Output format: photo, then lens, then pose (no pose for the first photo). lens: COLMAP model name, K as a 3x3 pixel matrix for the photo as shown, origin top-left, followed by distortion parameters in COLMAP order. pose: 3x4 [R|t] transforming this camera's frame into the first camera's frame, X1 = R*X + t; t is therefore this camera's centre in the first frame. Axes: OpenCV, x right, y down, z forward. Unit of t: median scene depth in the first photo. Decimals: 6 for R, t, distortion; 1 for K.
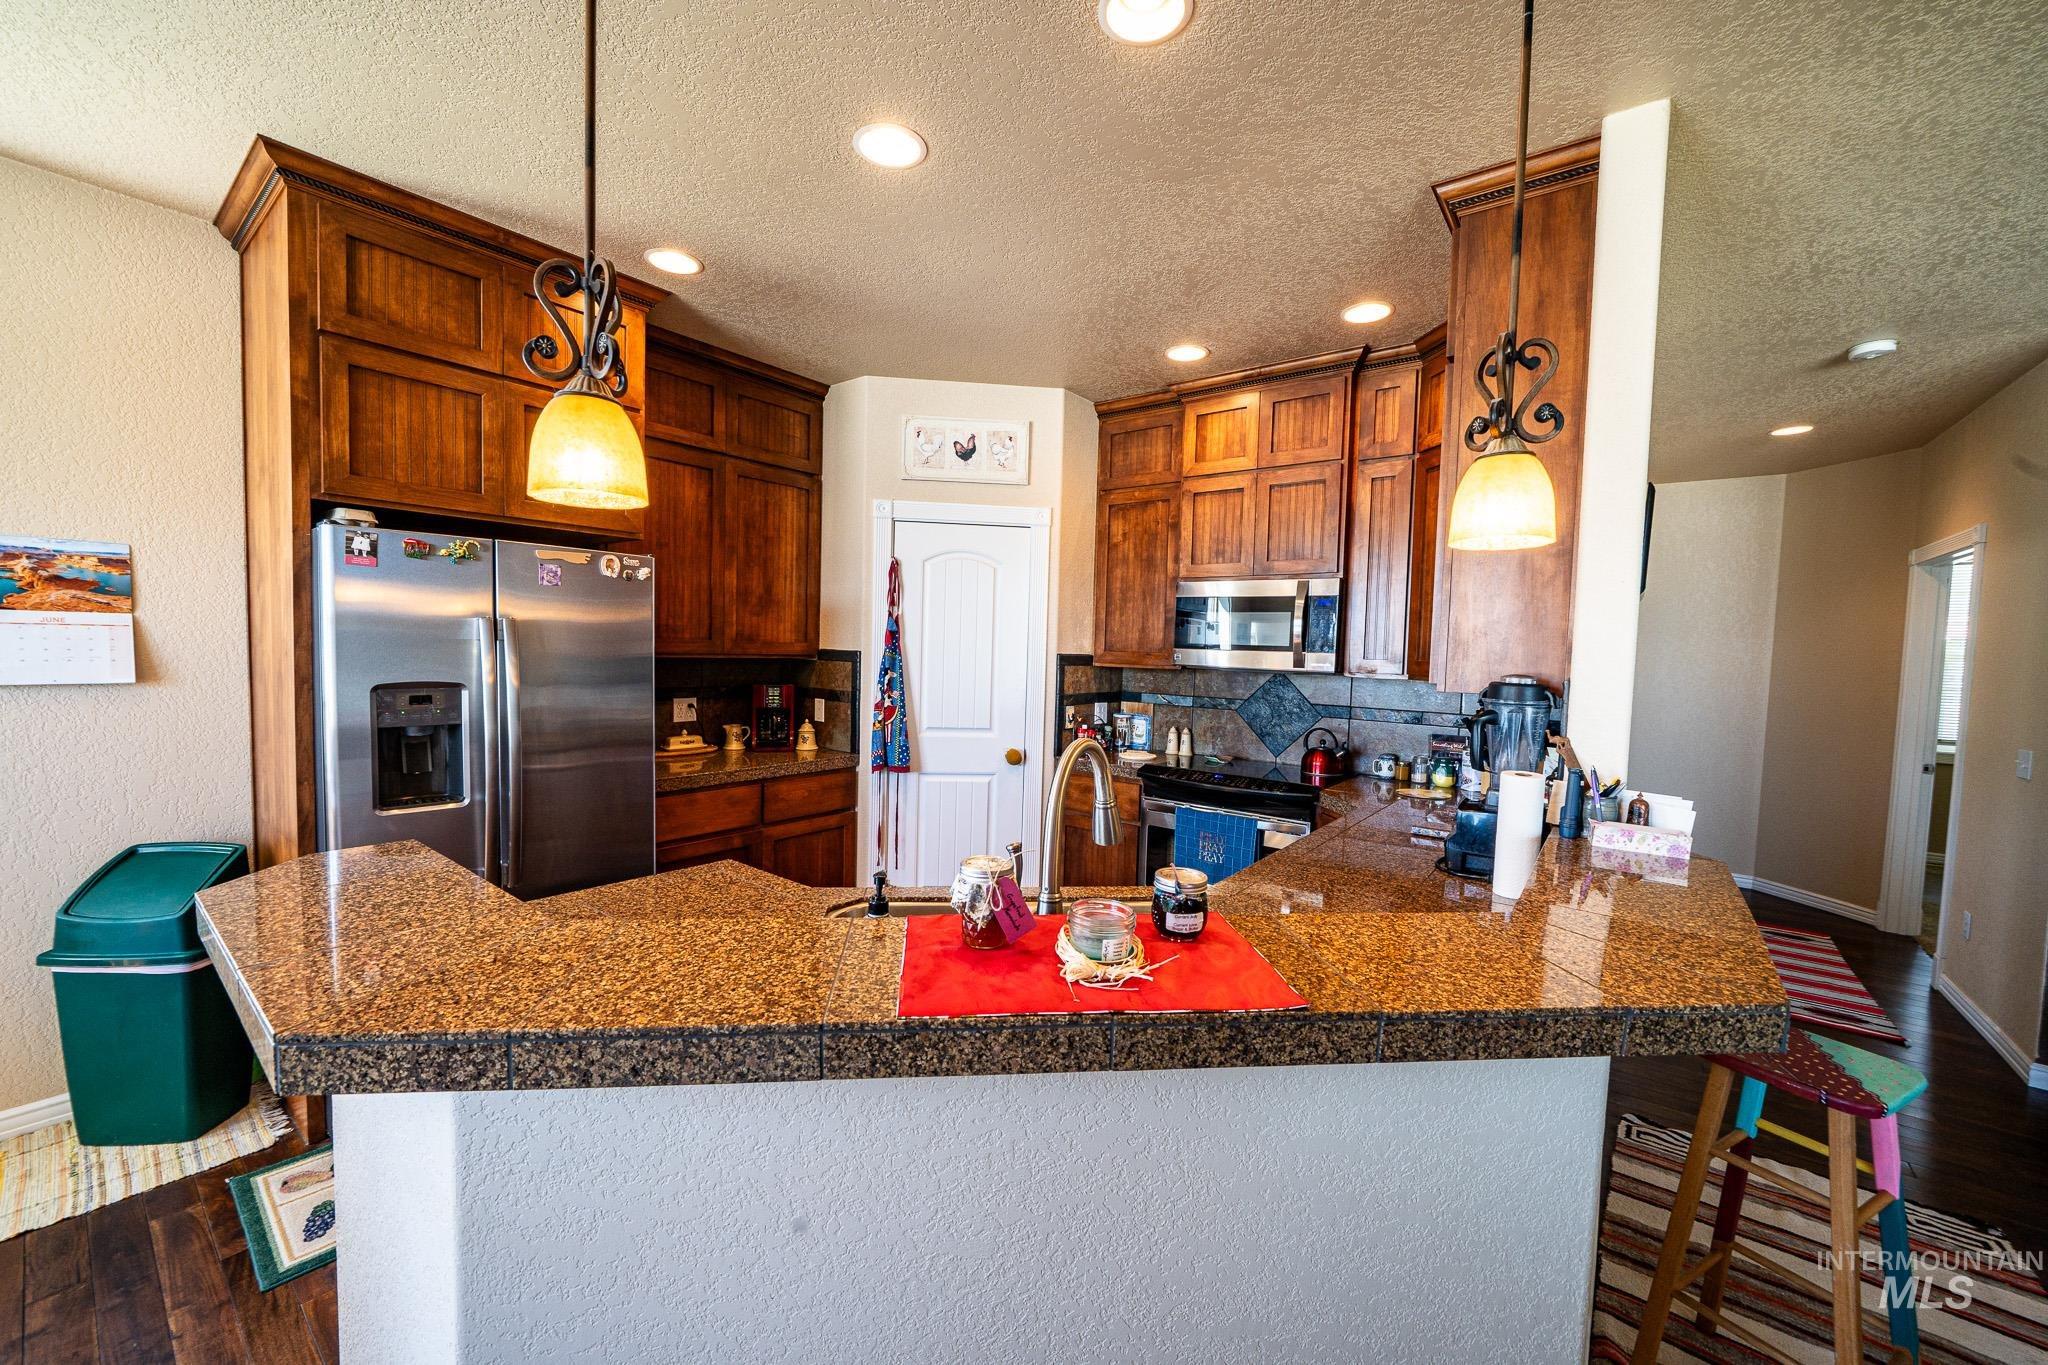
lens RADIAL K [[768.0, 0, 1024.0], [0, 768.0, 682.5], [0, 0, 1]] dist [-0.000369, -0.000008]
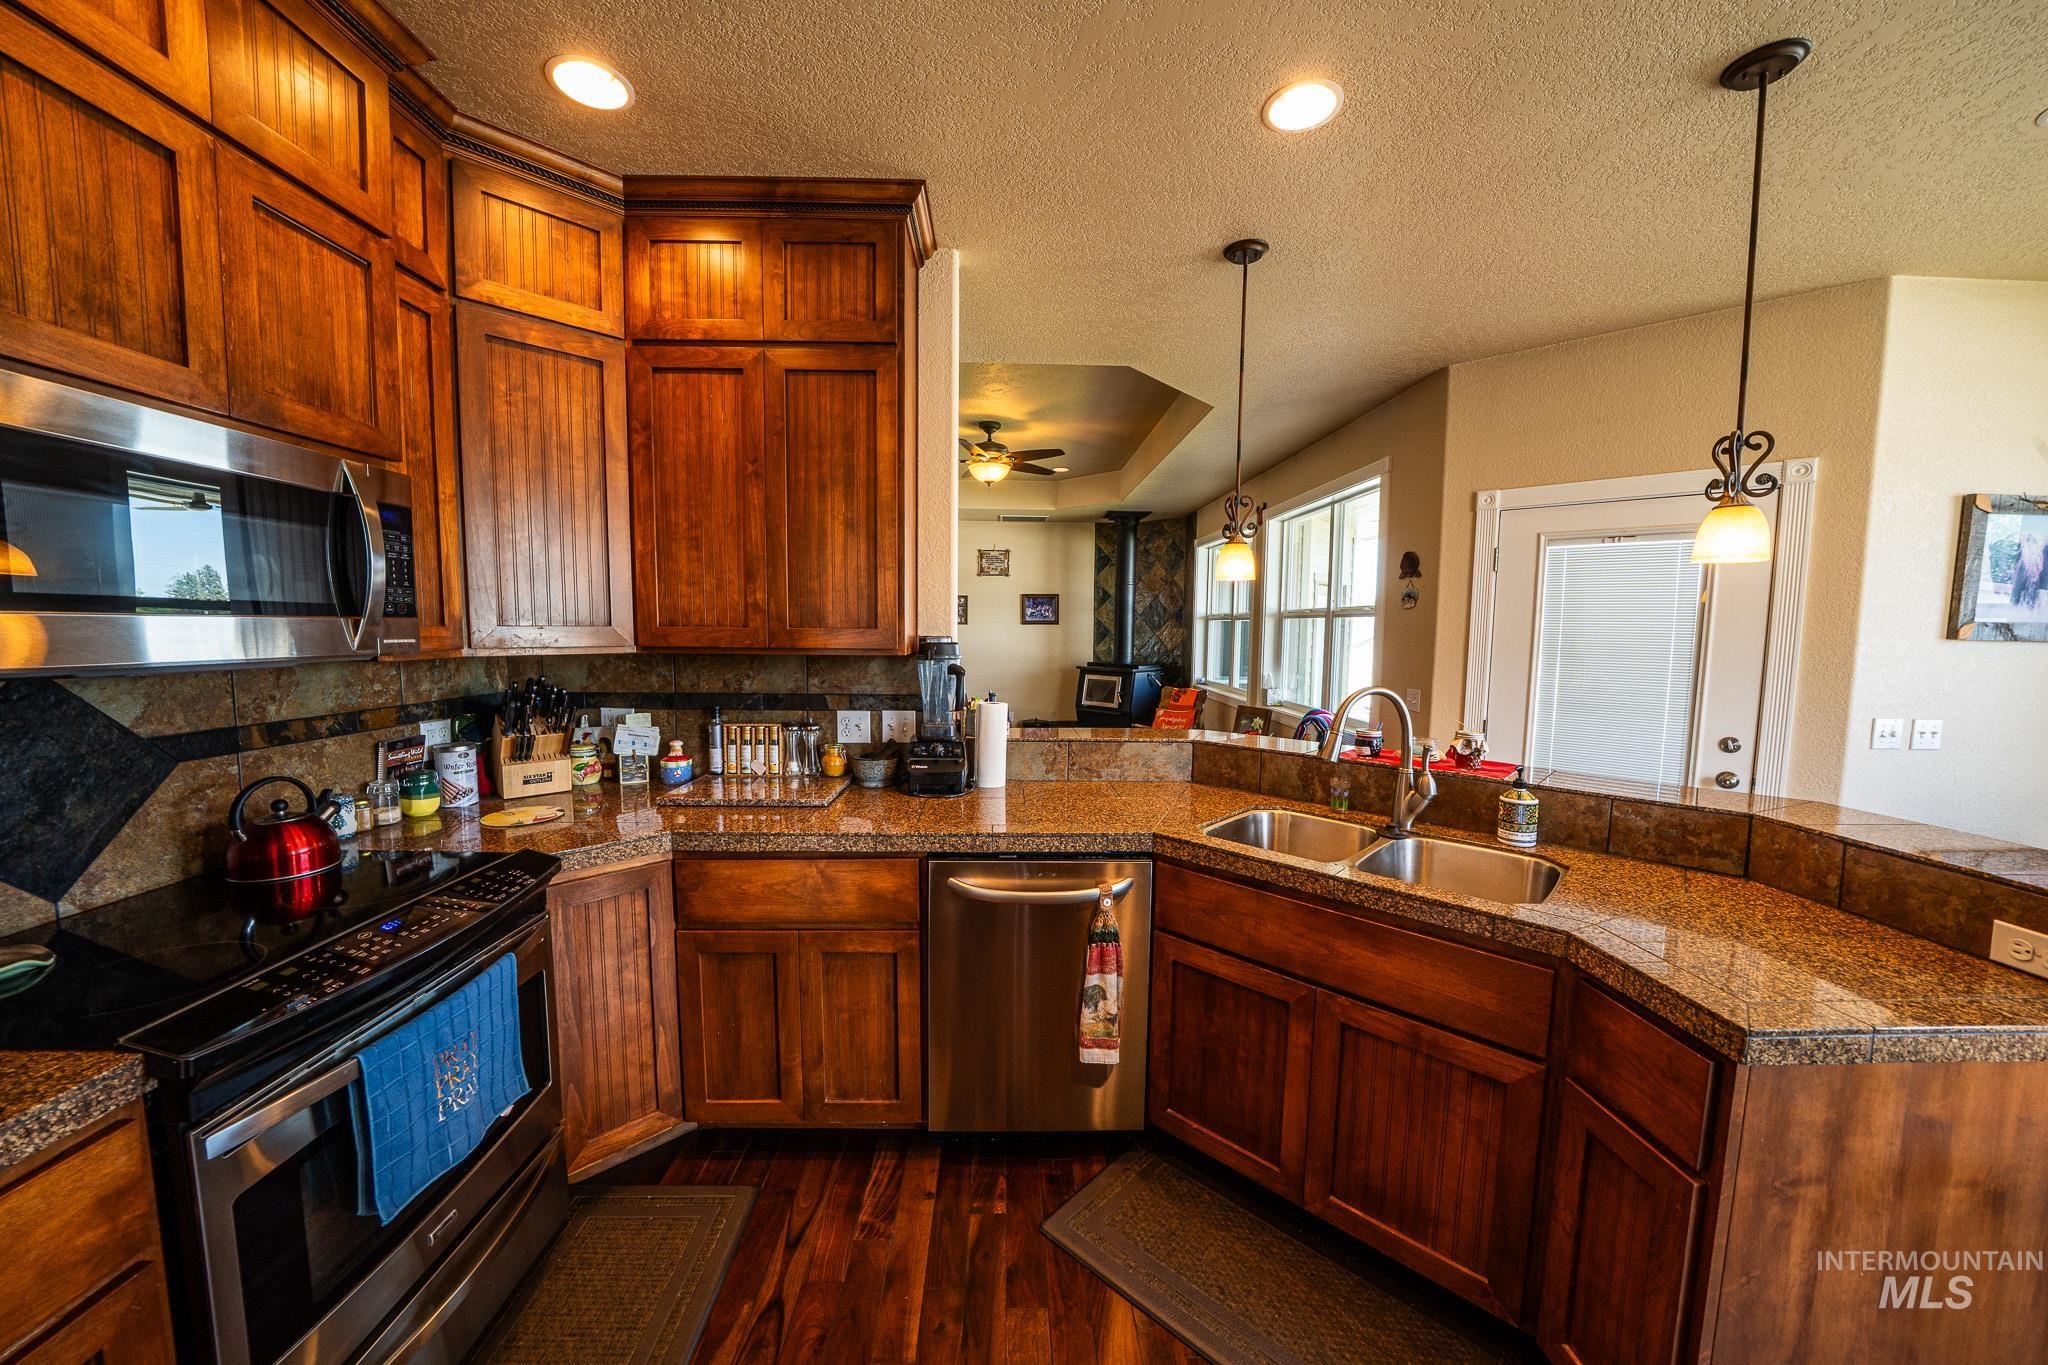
lens RADIAL K [[722.9, 0, 1017.8], [0, 722.9, 688.4], [0, 0, 1]] dist [-0.019795, 0.000077]
pose [[-0.629348, -0.100645, 0.770579, -0.219431], [0.009668, 0.990487, 0.137264, -0.048044], [-0.777063, 0.093837, -0.622388, 0.890106]]
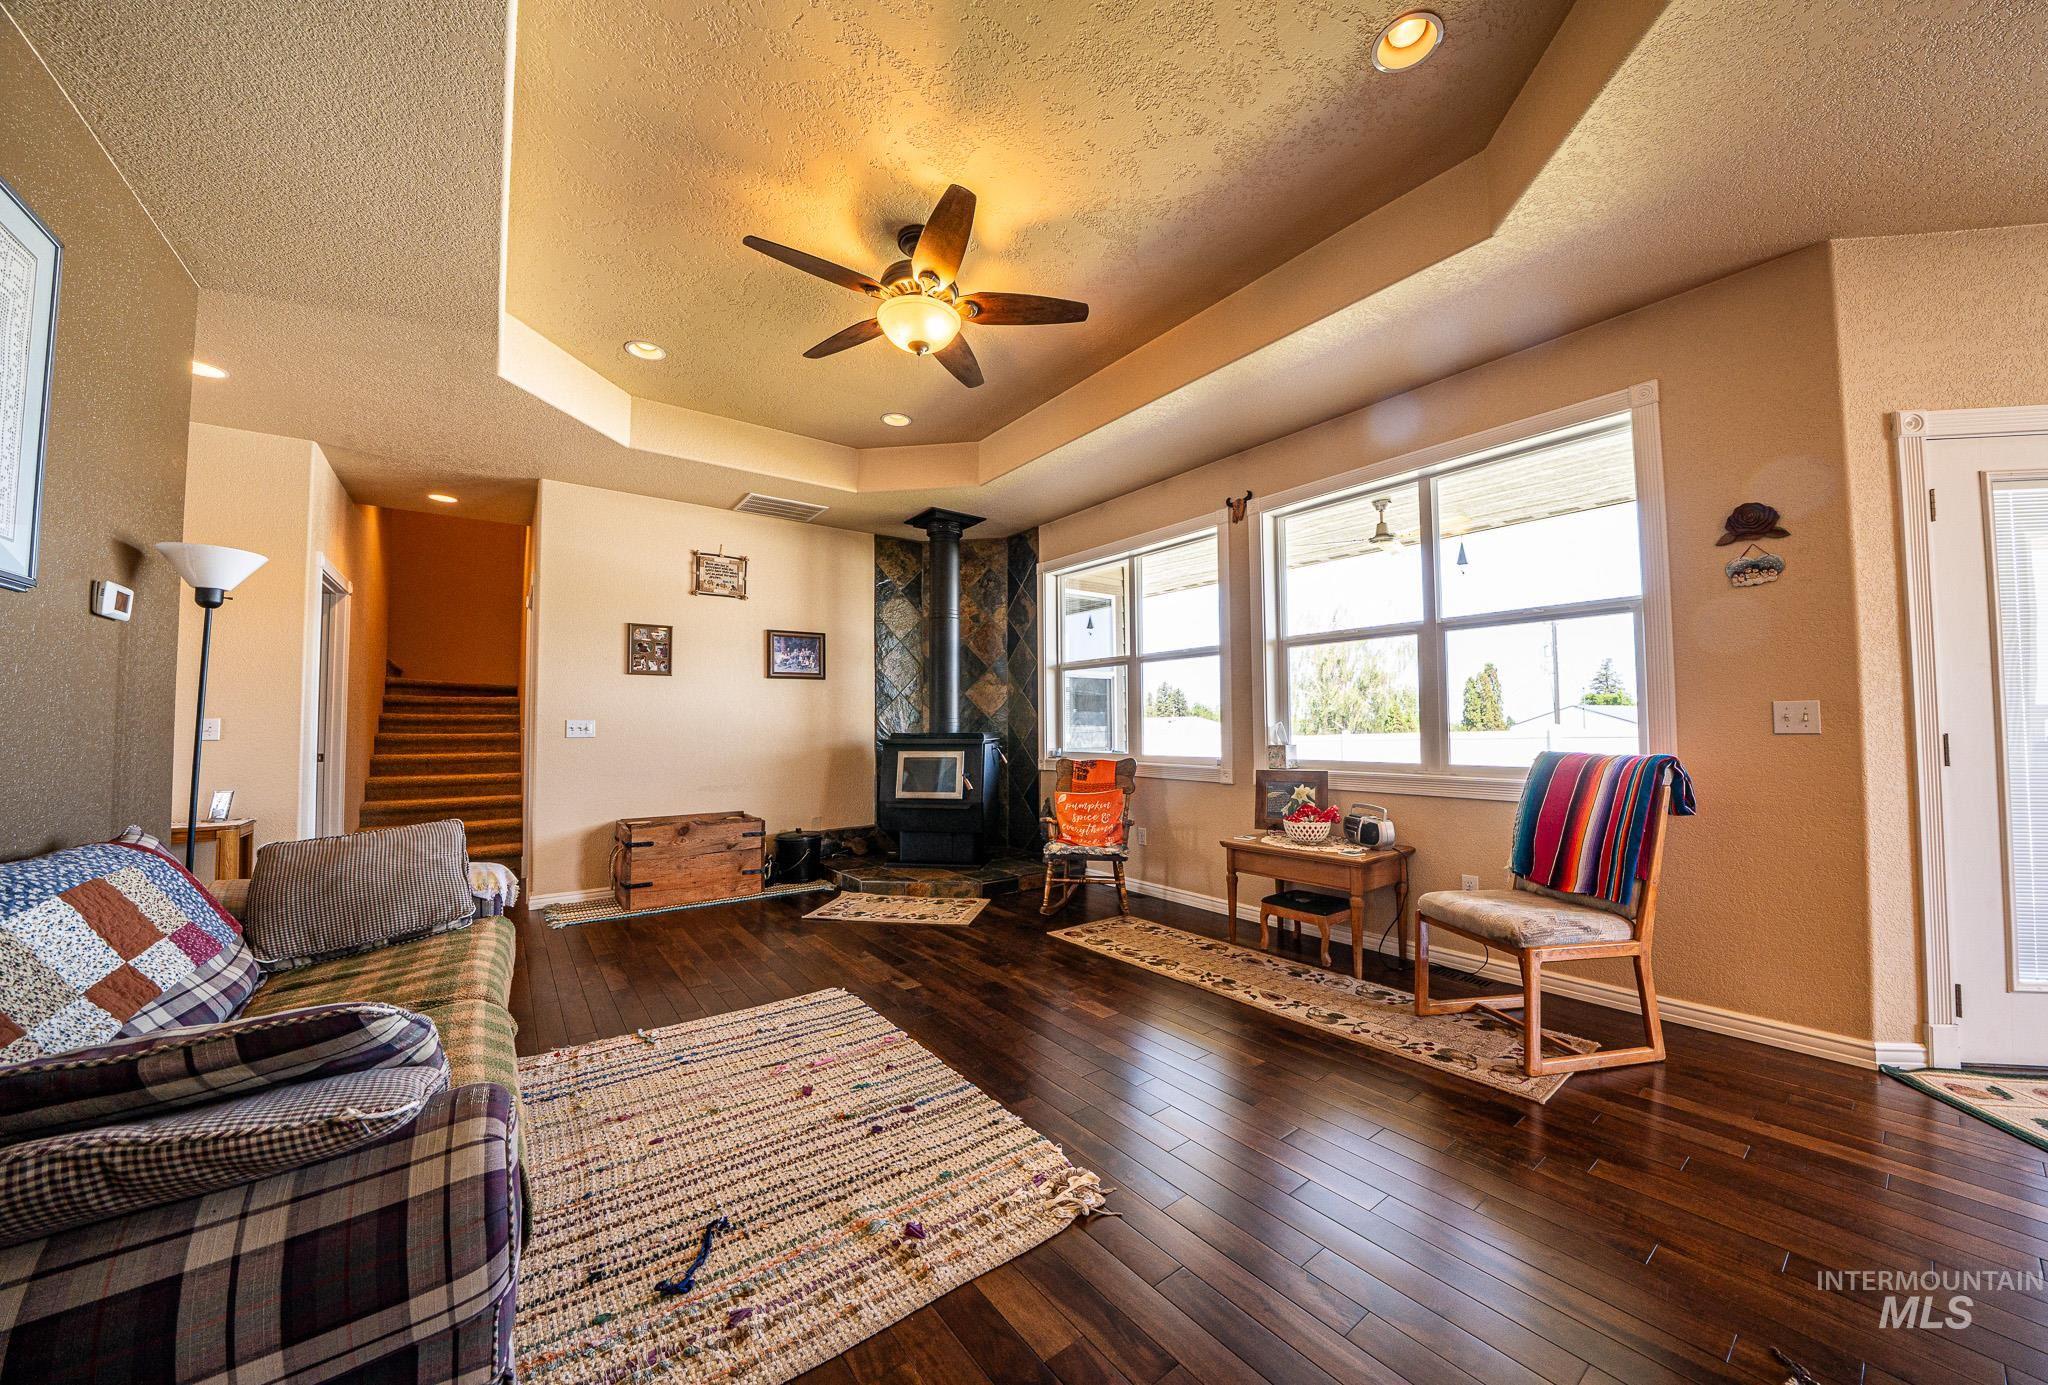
lens RADIAL K [[718.9, 0, 1032.8], [0, 718.9, 700.7], [0, 0, 1]] dist [-0.024465, 0.000004]
pose [[-0.966107, -0.010716, 0.257918, 0.725136], [-0.007774, 0.999893, 0.012424, 0.093616], [-0.258023, 0.009998, -0.966087, 0.649362]]
